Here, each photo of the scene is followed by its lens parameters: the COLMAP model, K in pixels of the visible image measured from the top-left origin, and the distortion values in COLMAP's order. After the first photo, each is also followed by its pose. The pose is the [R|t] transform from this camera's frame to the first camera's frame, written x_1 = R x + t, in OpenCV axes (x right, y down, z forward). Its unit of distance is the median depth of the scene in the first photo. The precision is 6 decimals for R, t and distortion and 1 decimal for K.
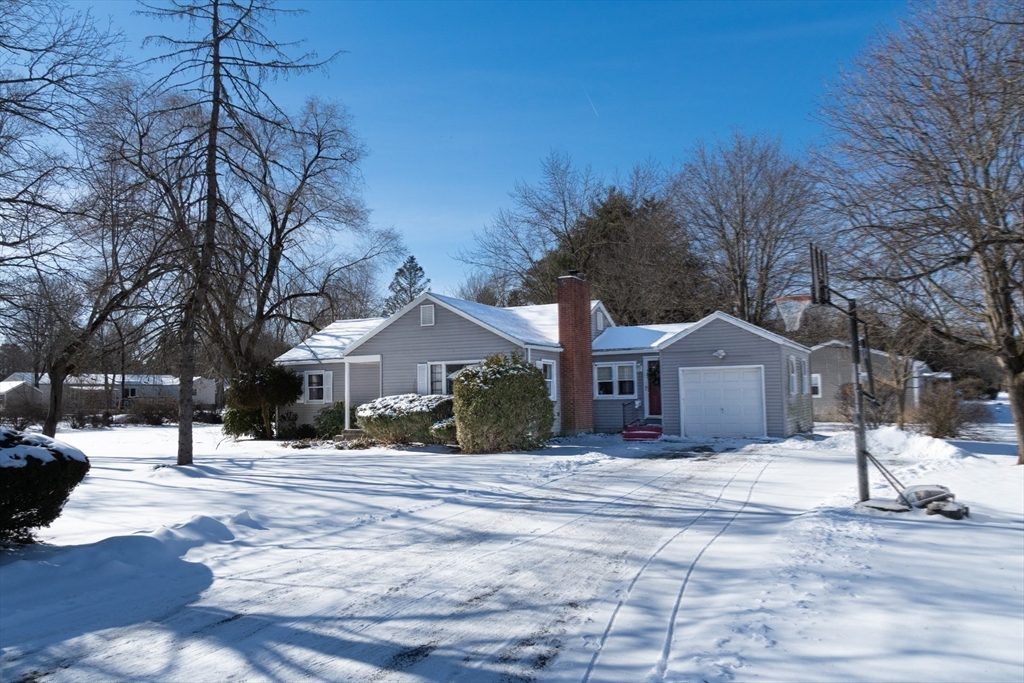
lens RADIAL K [[784.2, 0, 511.5], [0, 784.2, 343.2], [0, 0, 1]] dist [-0.000131, -0.010286]
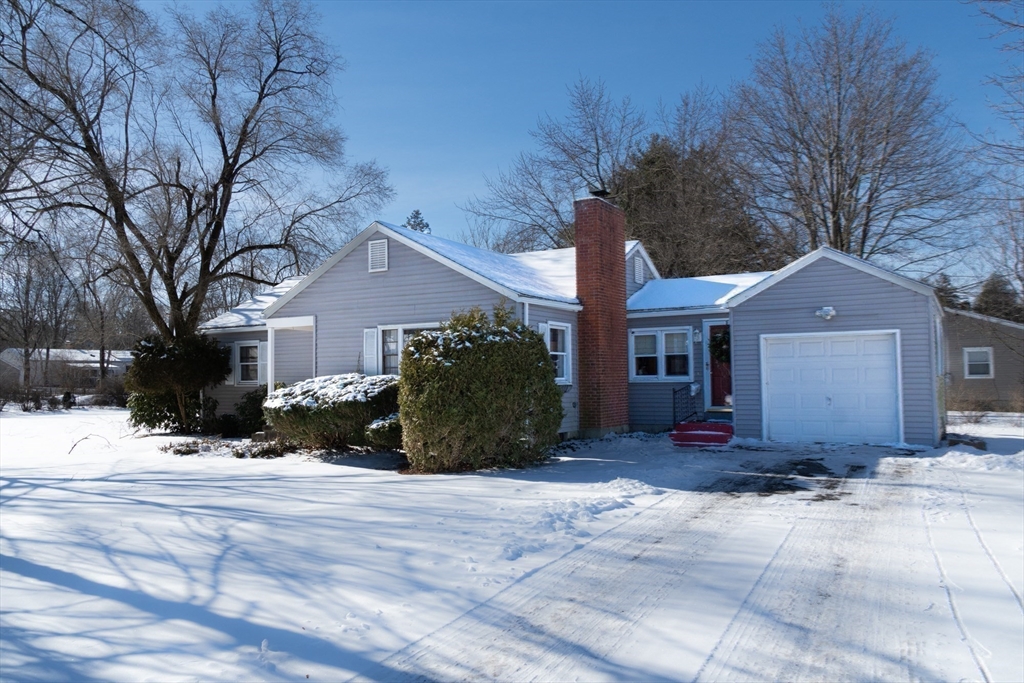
lens RADIAL K [[784.2, 0, 512.3], [0, 784.2, 338.8], [0, 0, 1]] dist [-0.000131, -0.010286]
pose [[0.998747, 0.001648, -0.050013, 0.038661], [-0.000572, 0.999768, 0.021523, 0.019788], [0.050036, -0.021467, 0.998517, 0.324854]]
